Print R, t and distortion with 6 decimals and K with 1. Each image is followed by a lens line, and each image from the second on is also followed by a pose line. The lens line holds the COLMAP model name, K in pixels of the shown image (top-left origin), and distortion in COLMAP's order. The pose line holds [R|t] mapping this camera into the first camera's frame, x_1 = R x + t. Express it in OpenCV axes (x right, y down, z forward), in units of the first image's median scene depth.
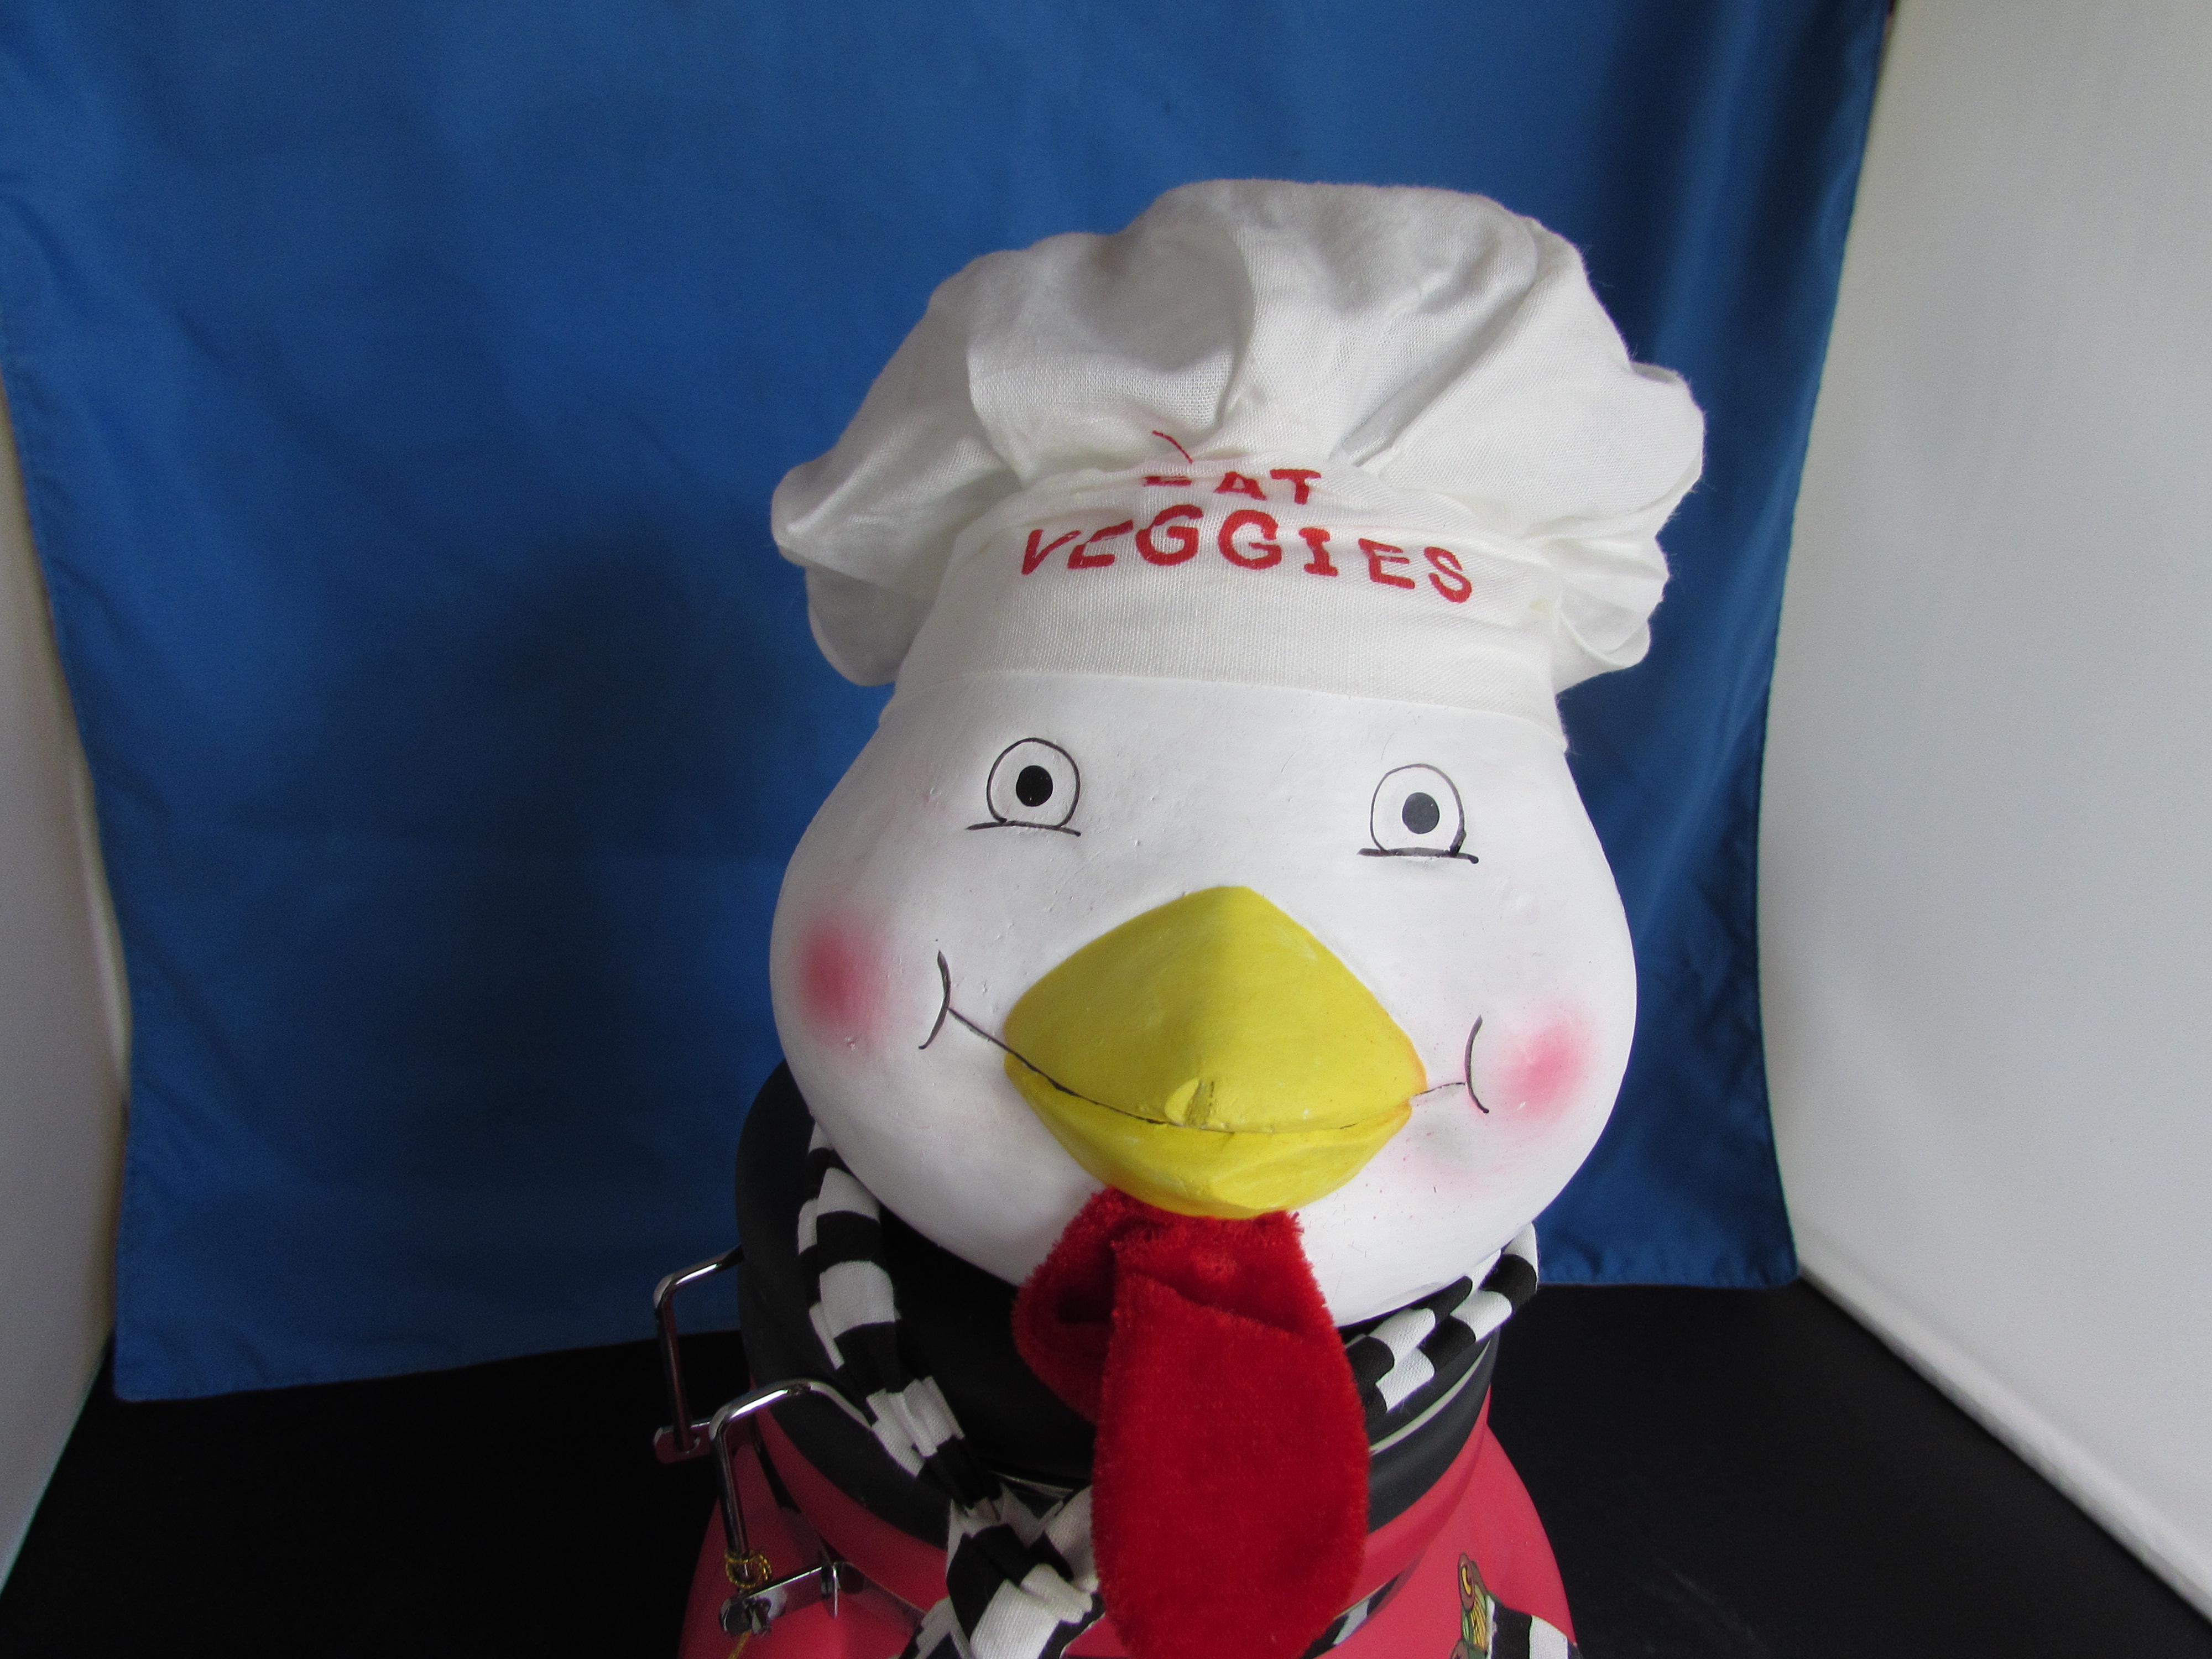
lens RADIAL K [[1552.9, 0, 1106.0], [0, 1552.9, 829.5], [0, 0, 1]] dist [-0.030487, 0.005005]
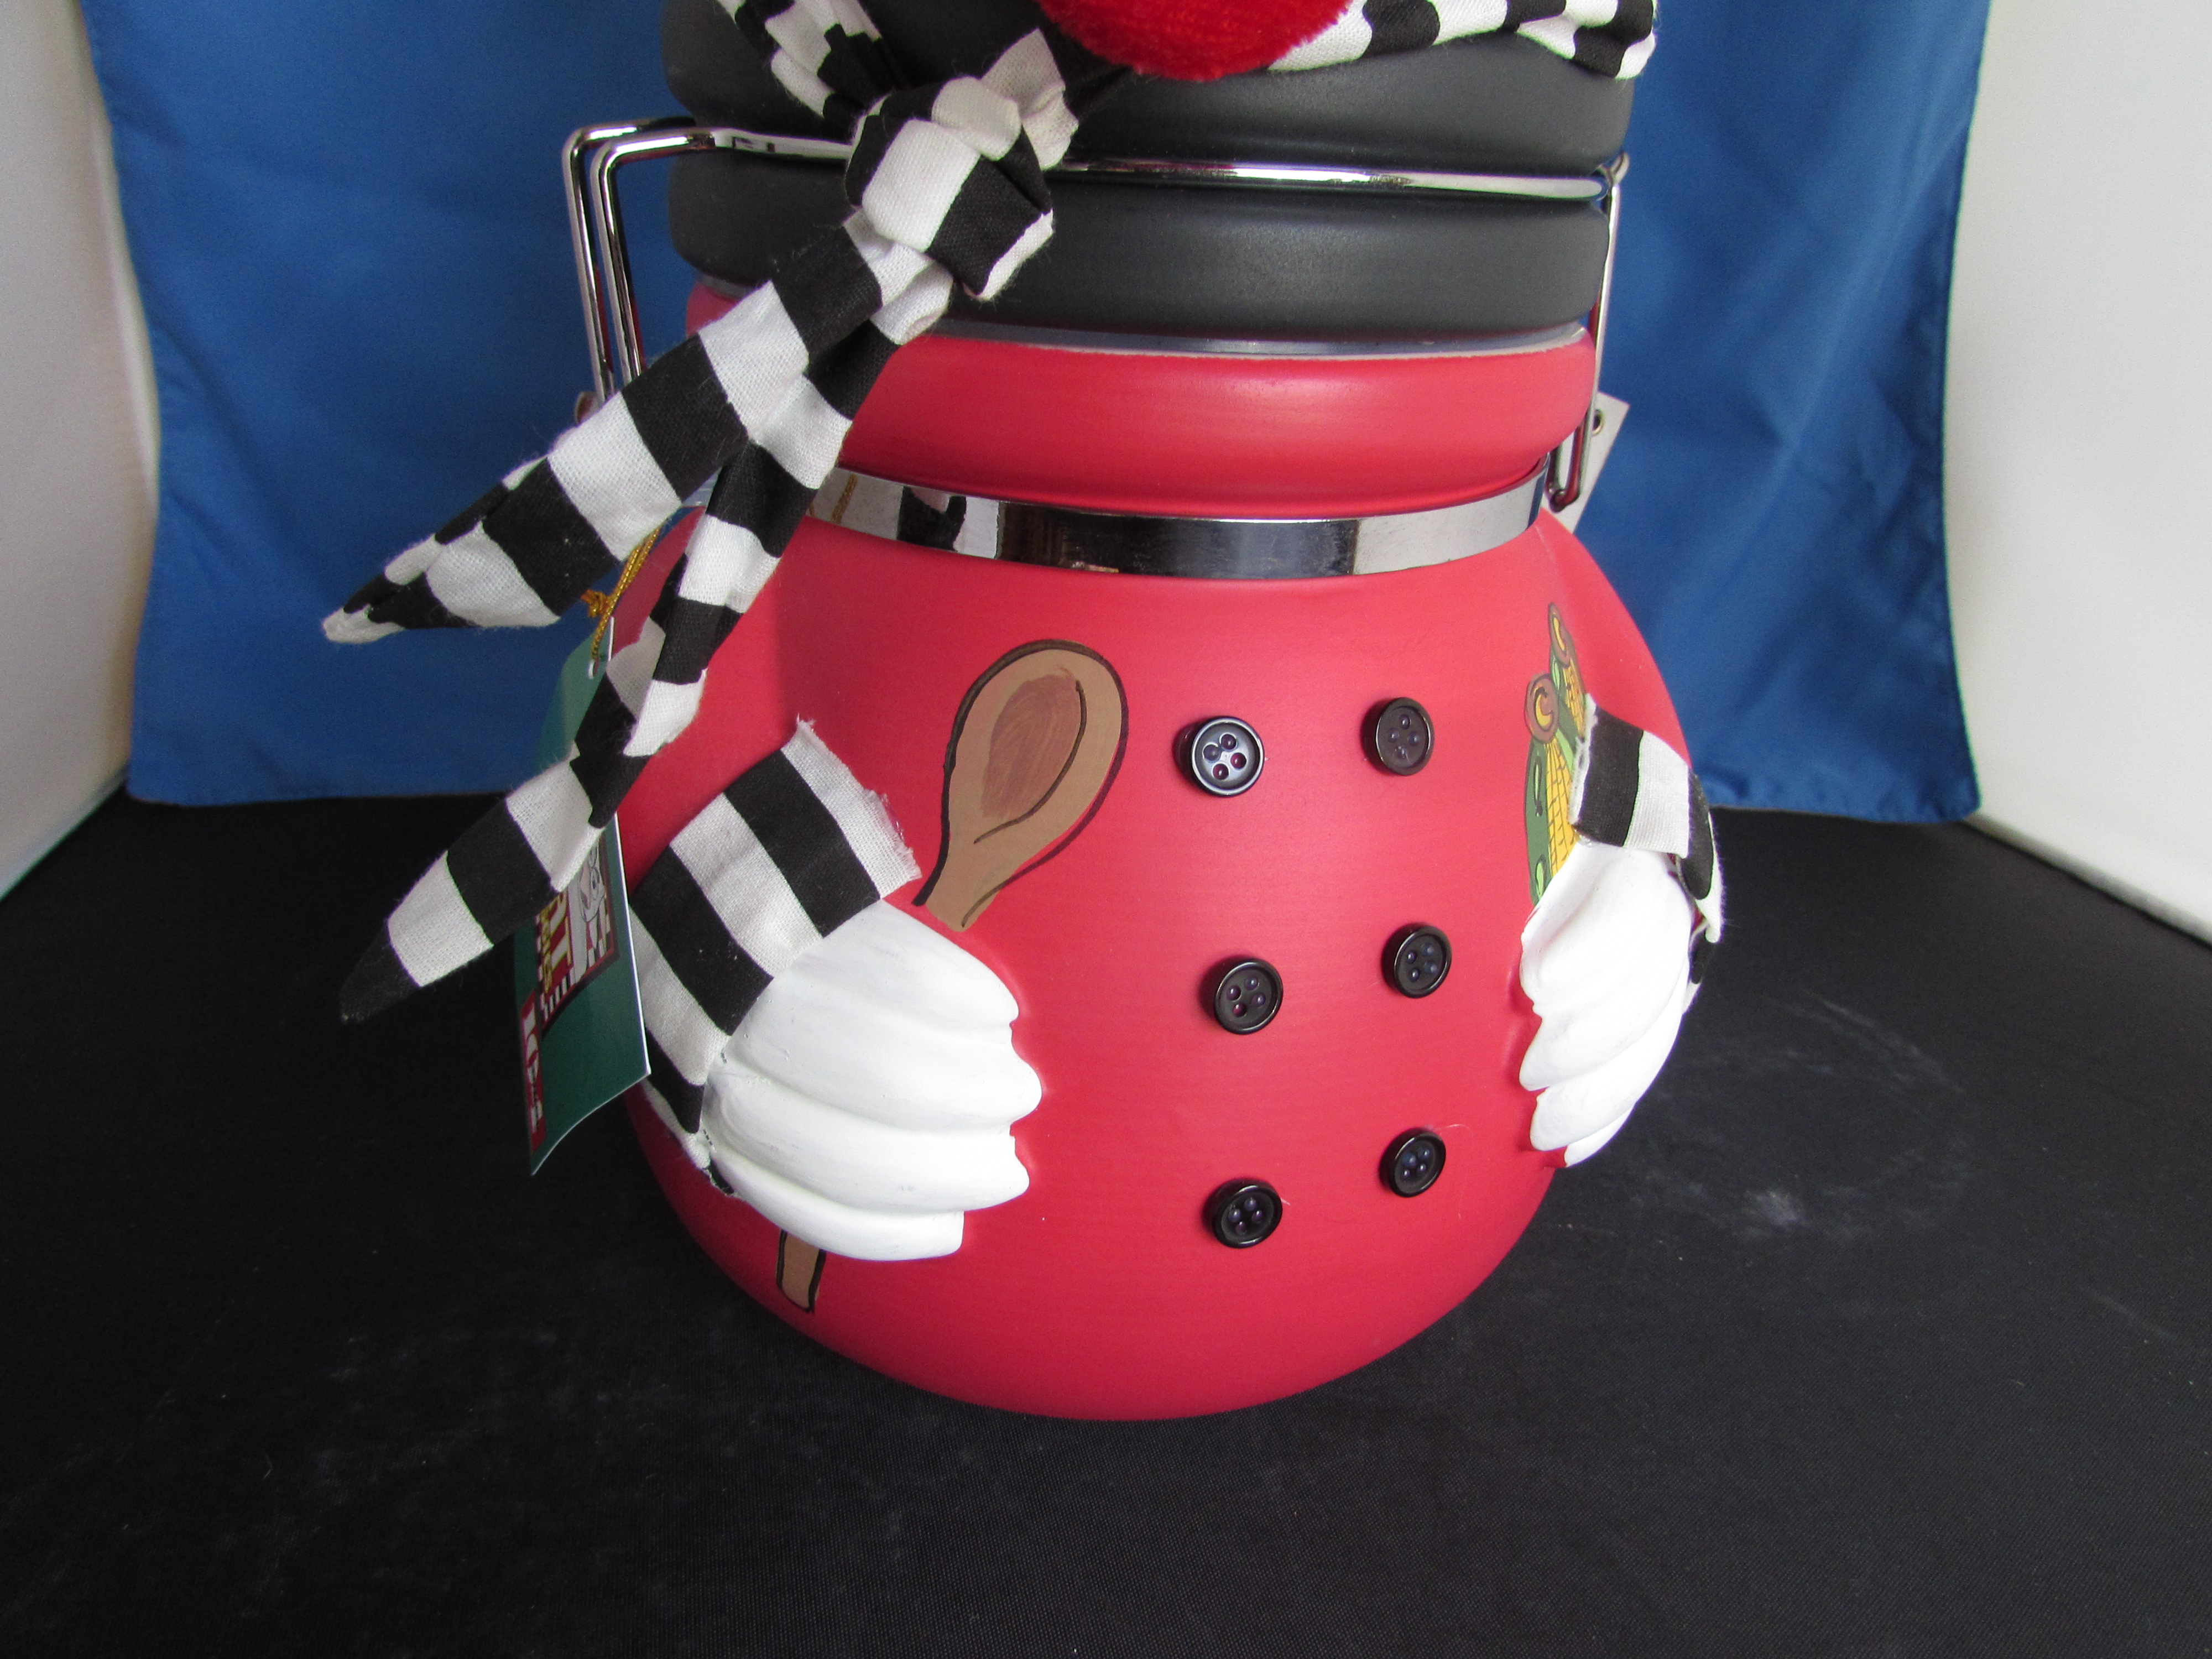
lens RADIAL K [[1552.9, 0, 1106.0], [0, 1552.9, 829.5], [0, 0, 1]] dist [-0.030487, 0.005005]
pose [[0.995275, 0.028557, -0.092801, 0.097378], [-0.025769, 0.999184, 0.031096, 0.719926], [0.093613, -0.028558, 0.995199, 0.220468]]
